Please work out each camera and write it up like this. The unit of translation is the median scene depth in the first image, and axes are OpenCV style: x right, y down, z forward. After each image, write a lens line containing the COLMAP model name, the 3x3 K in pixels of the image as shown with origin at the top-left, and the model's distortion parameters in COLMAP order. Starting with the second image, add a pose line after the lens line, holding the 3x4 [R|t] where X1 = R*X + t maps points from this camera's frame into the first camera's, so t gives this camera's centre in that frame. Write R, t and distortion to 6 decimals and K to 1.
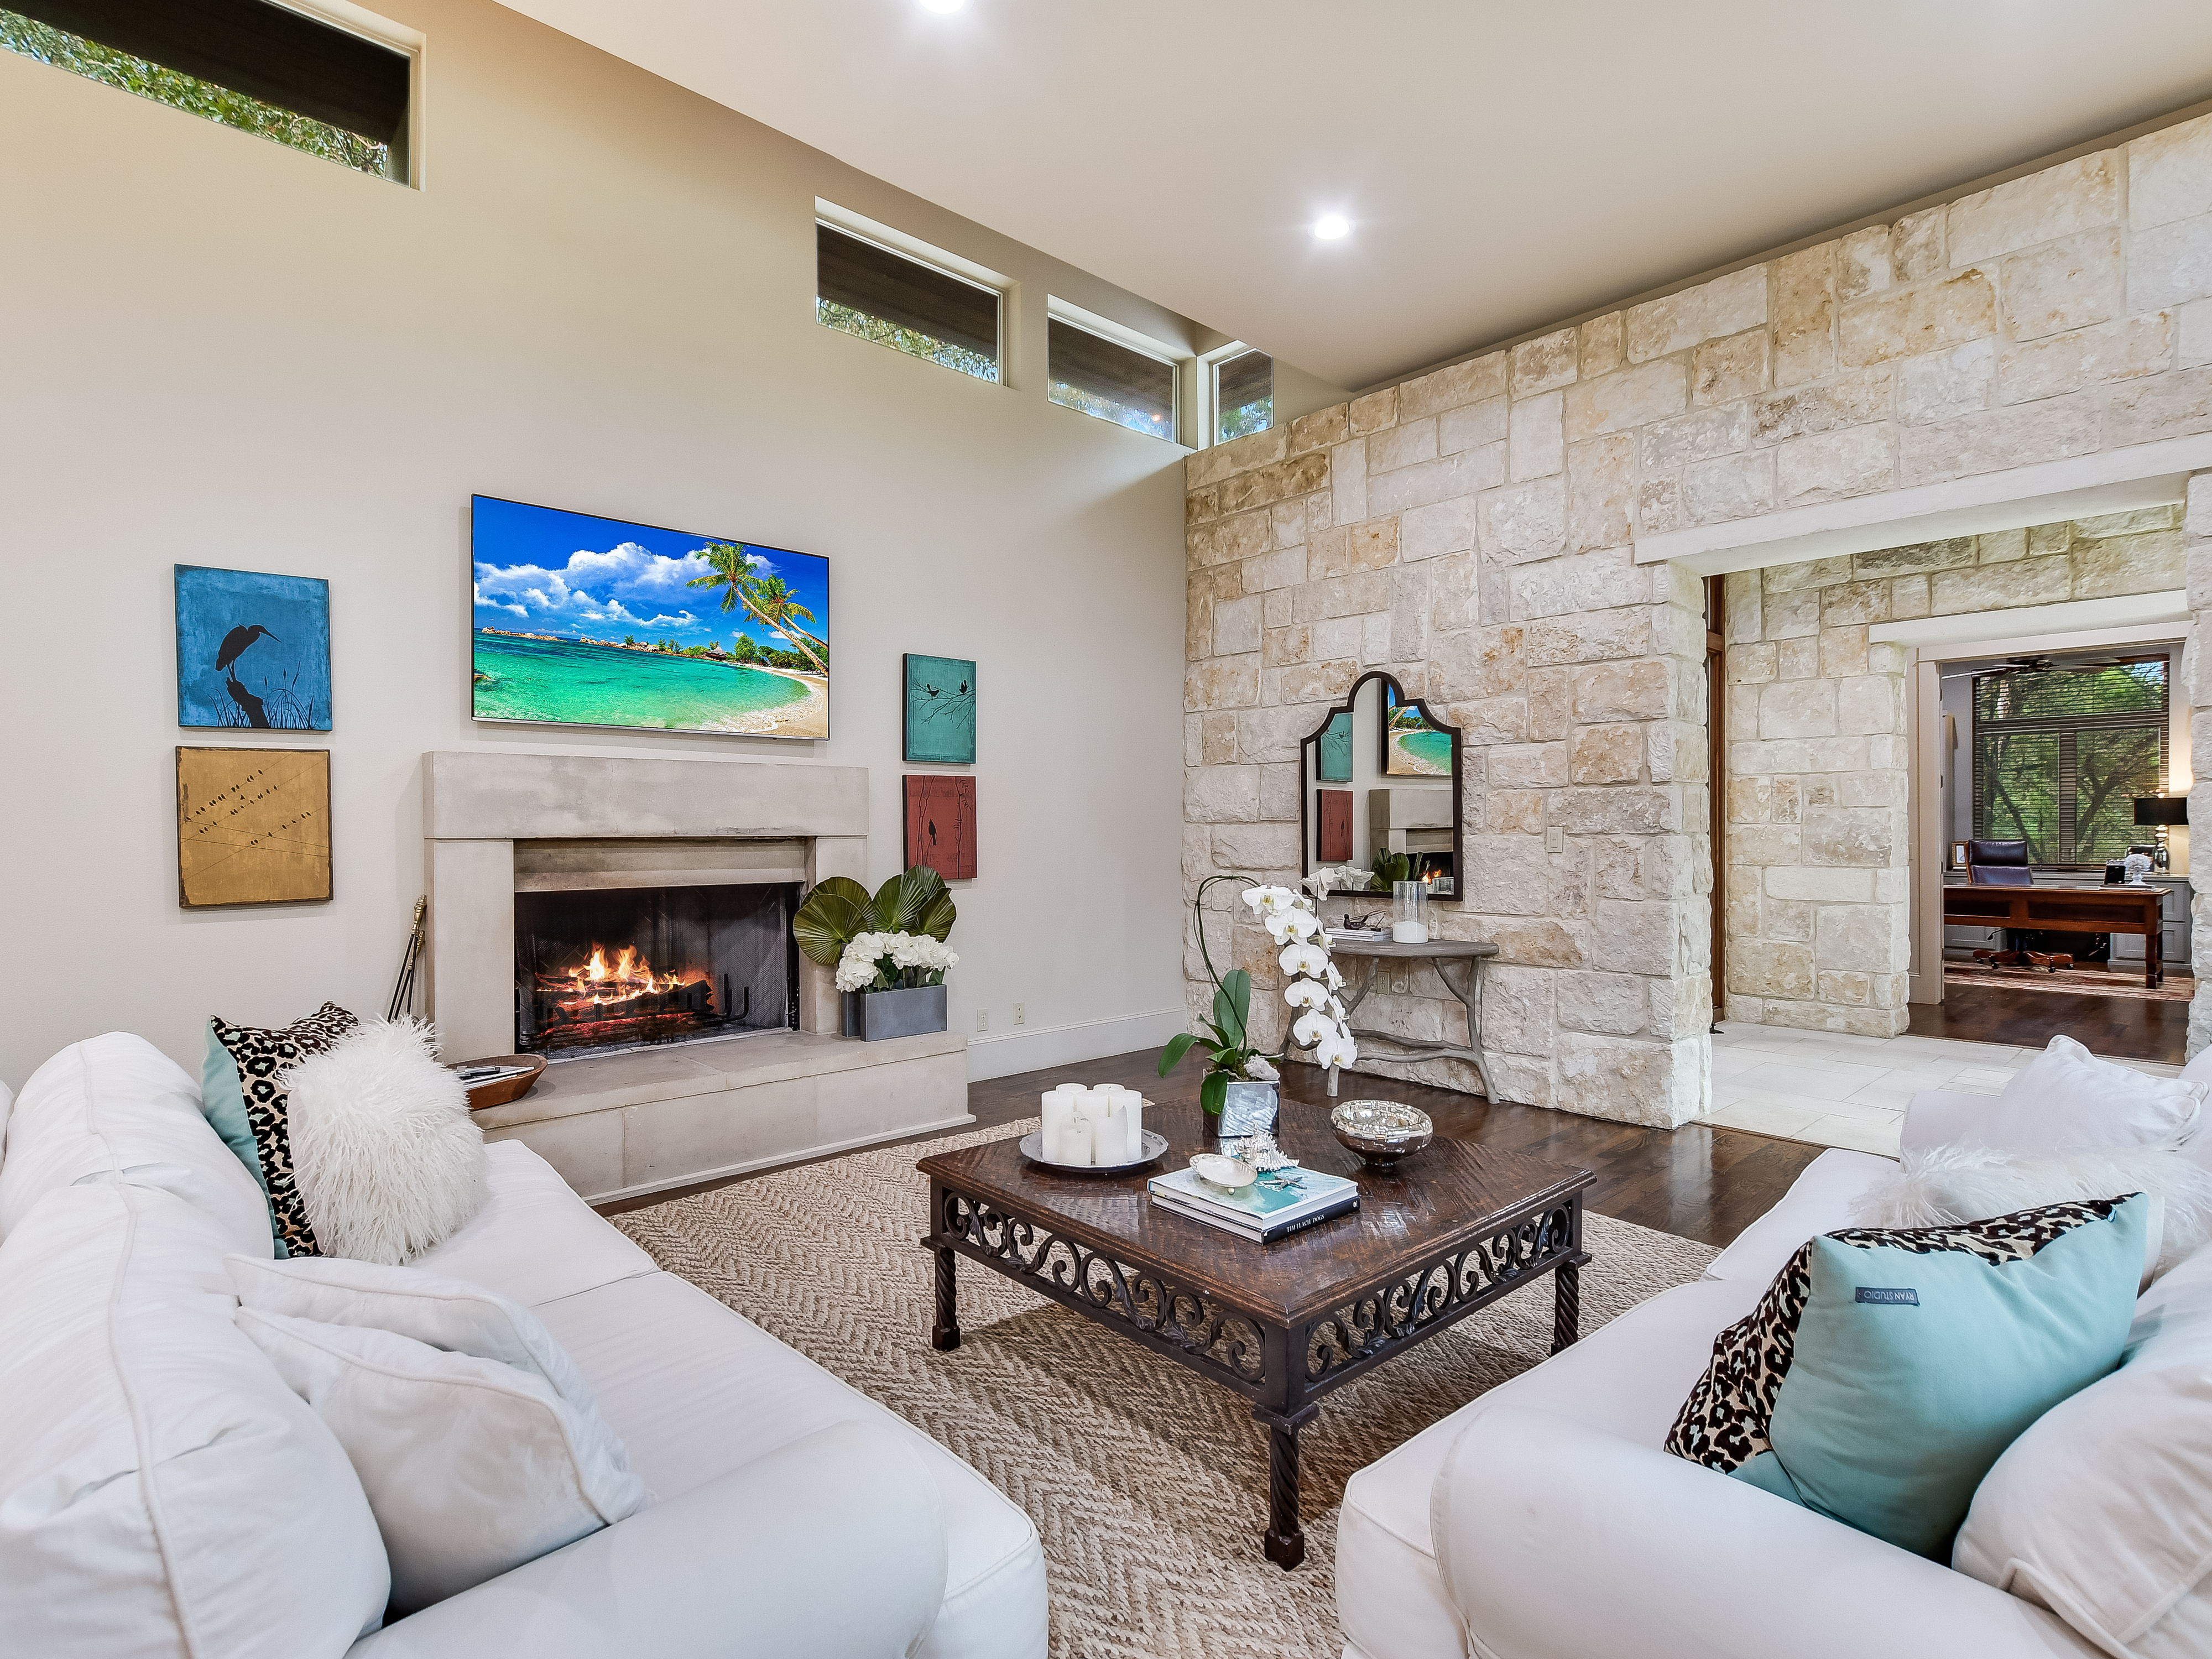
lens RADIAL K [[1109.8, 0, 1099.5], [0, 1109.8, 833.2], [0, 0, 1]] dist [-0.016249, 0.001160]
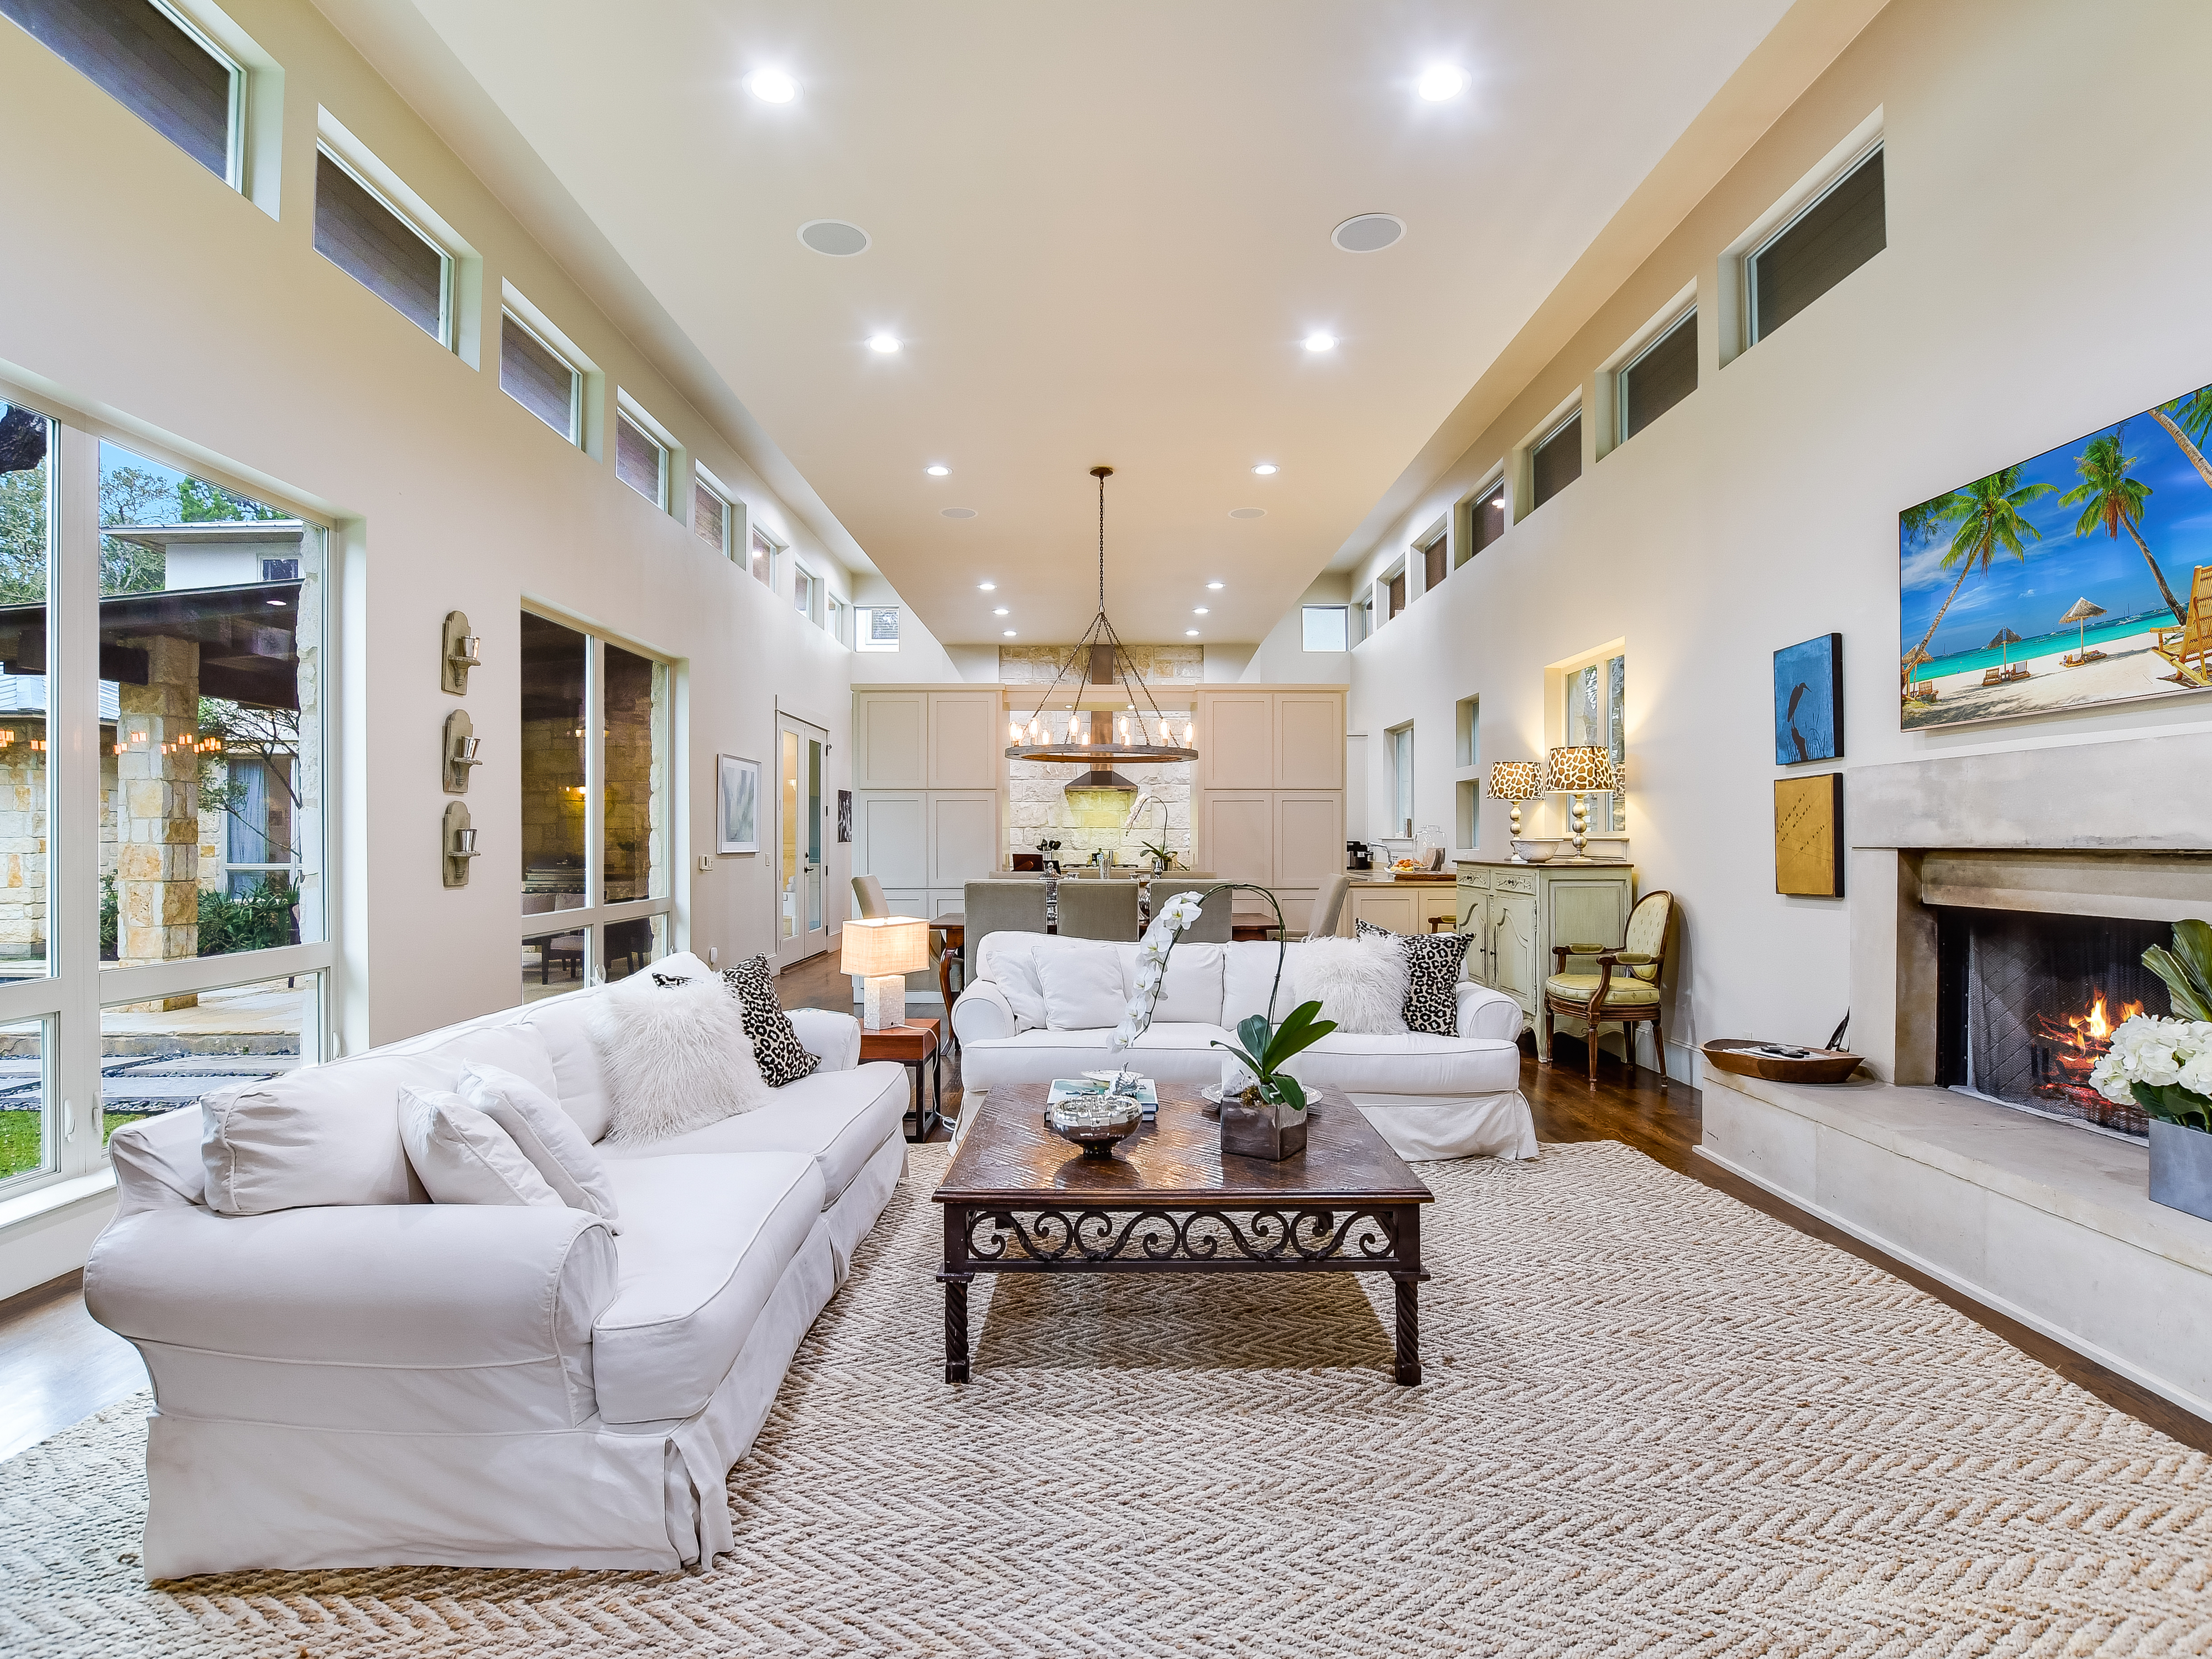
lens RADIAL K [[1109.8, 0, 1099.5], [0, 1109.8, 833.2], [0, 0, 1]] dist [-0.016249, 0.001160]
pose [[-0.682281, -0.002382, -0.731086, 0.547393], [-0.001380, 0.999997, -0.001971, -0.004462], [0.731088, -0.000336, -0.682283, 0.918612]]
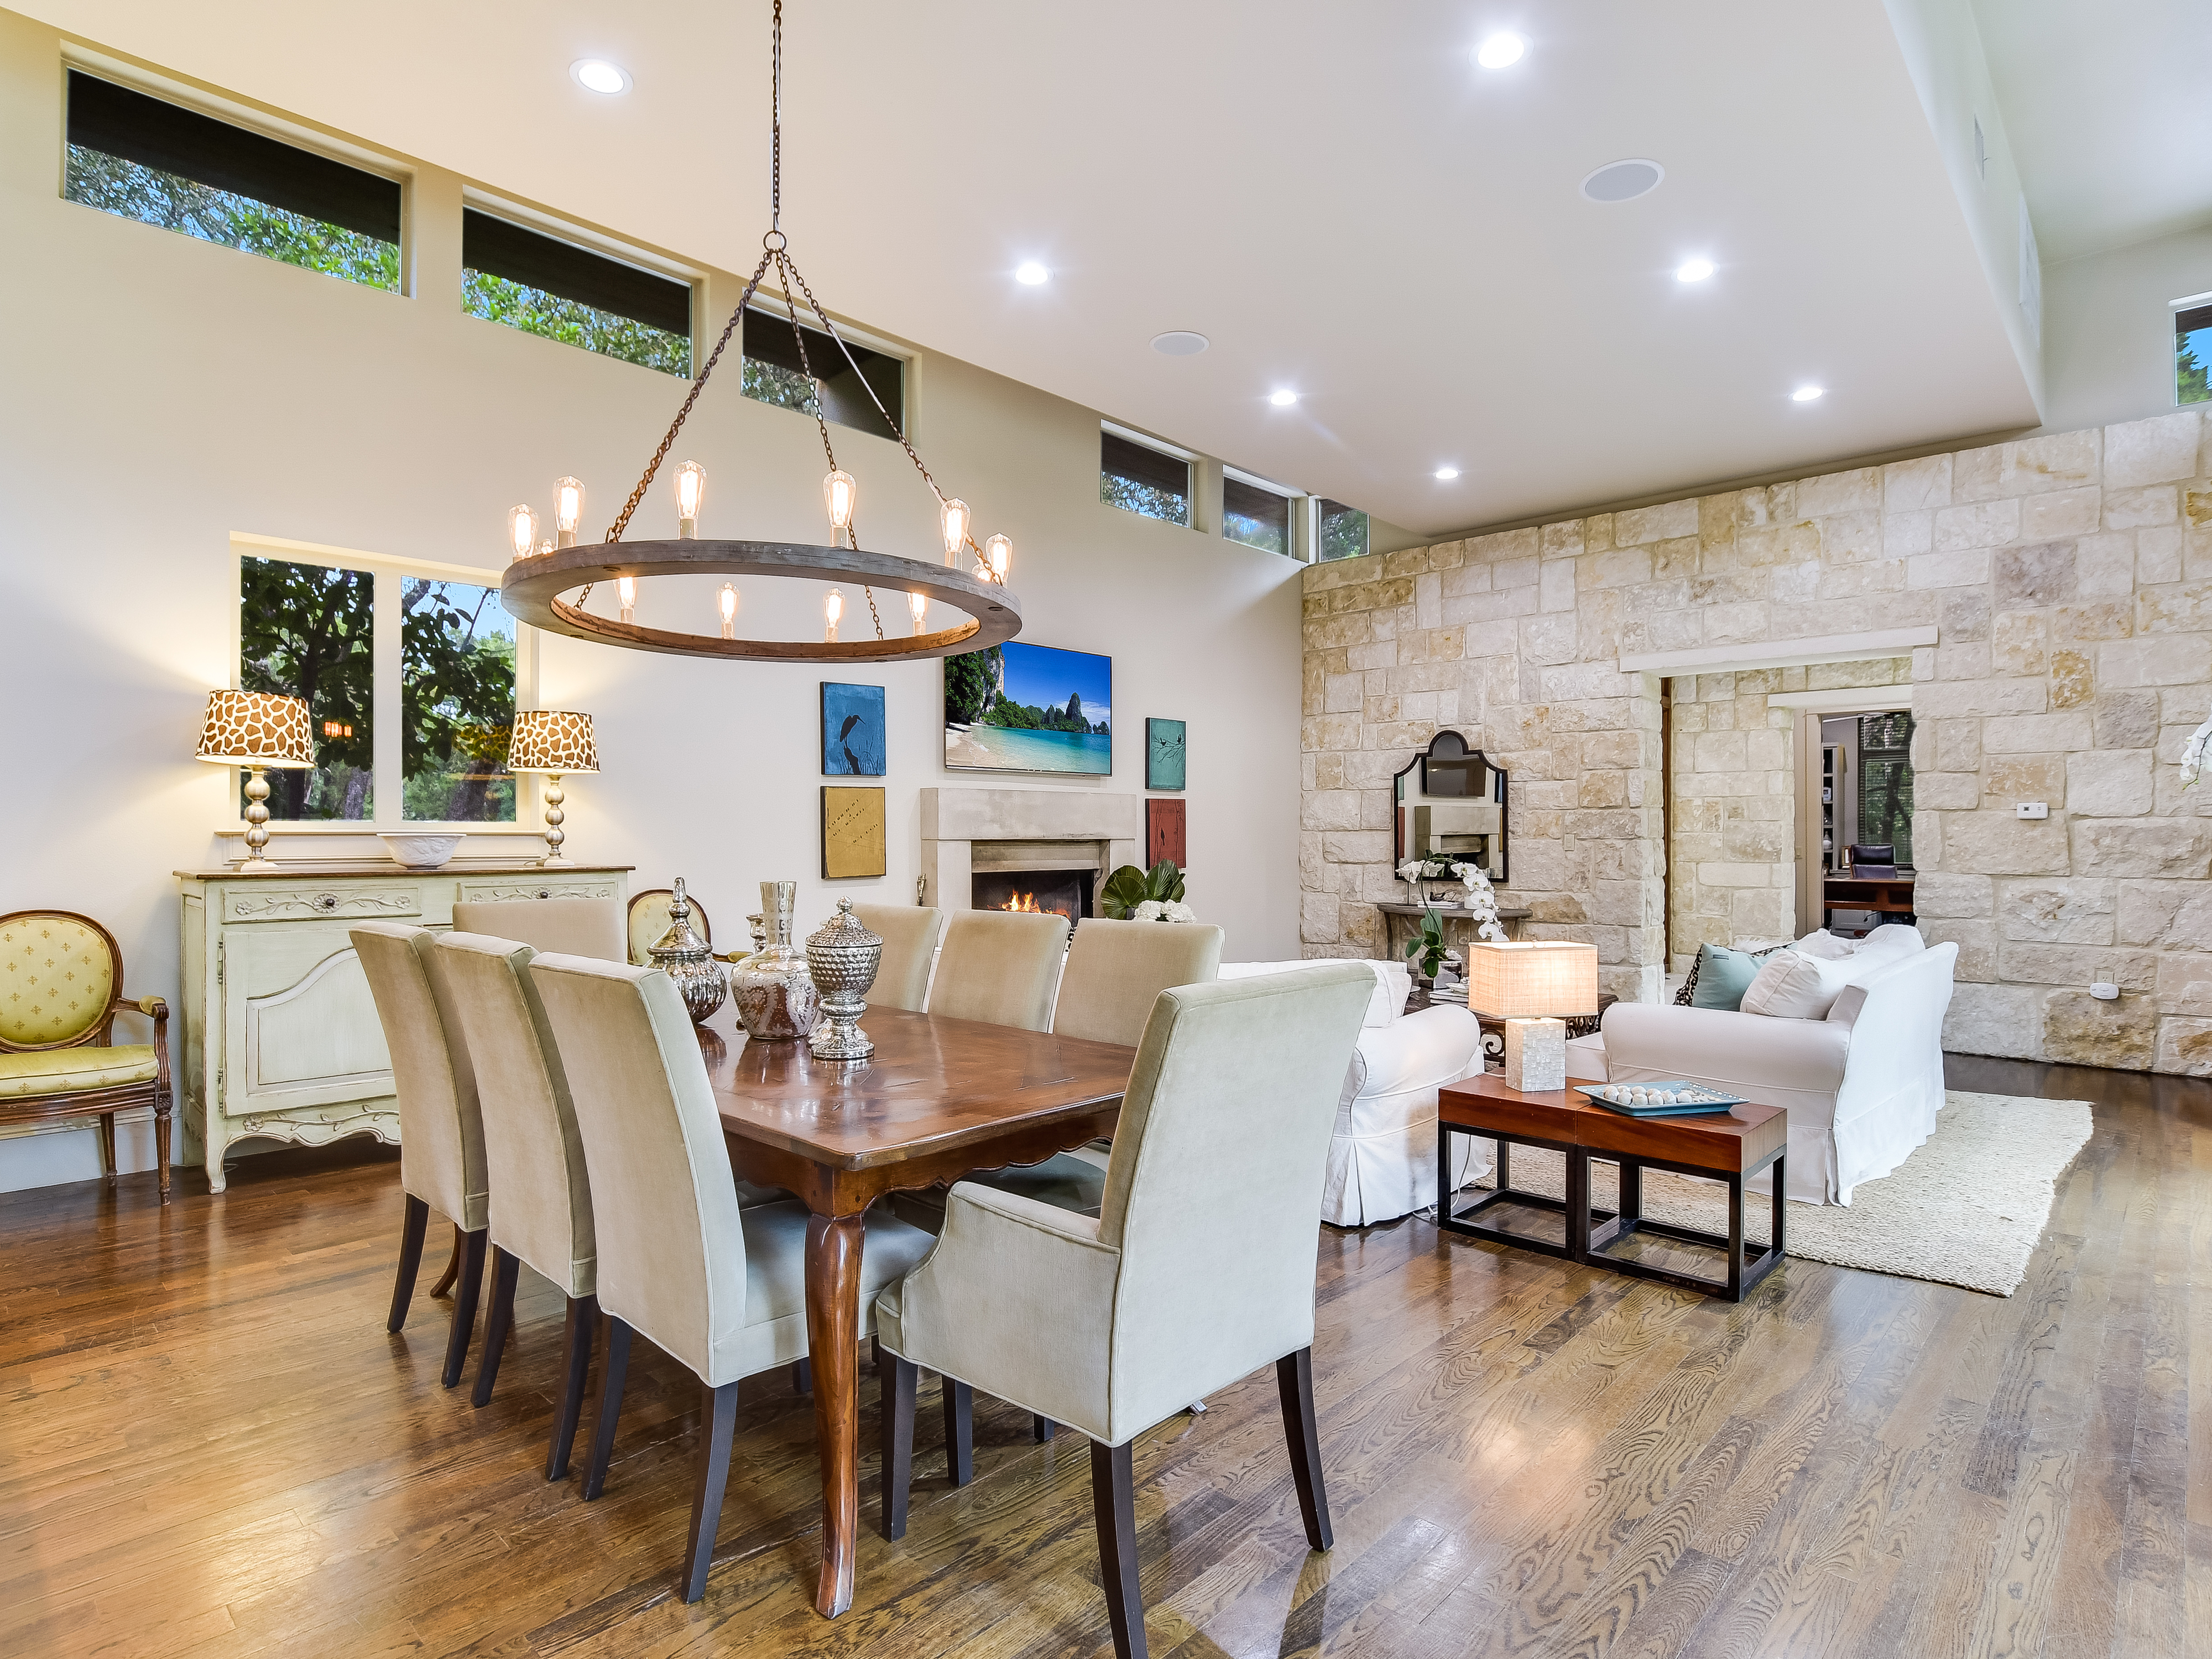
lens RADIAL K [[1184.2, 0, 1105.0], [0, 1184.2, 839.1], [0, 0, 1]] dist [-0.028147, 0.001013]
pose [[0.997429, 0.002059, 0.071627, -0.365225], [-0.002040, 0.999998, -0.000341, 0.003118], [-0.071627, 0.000194, 0.997431, -0.622322]]
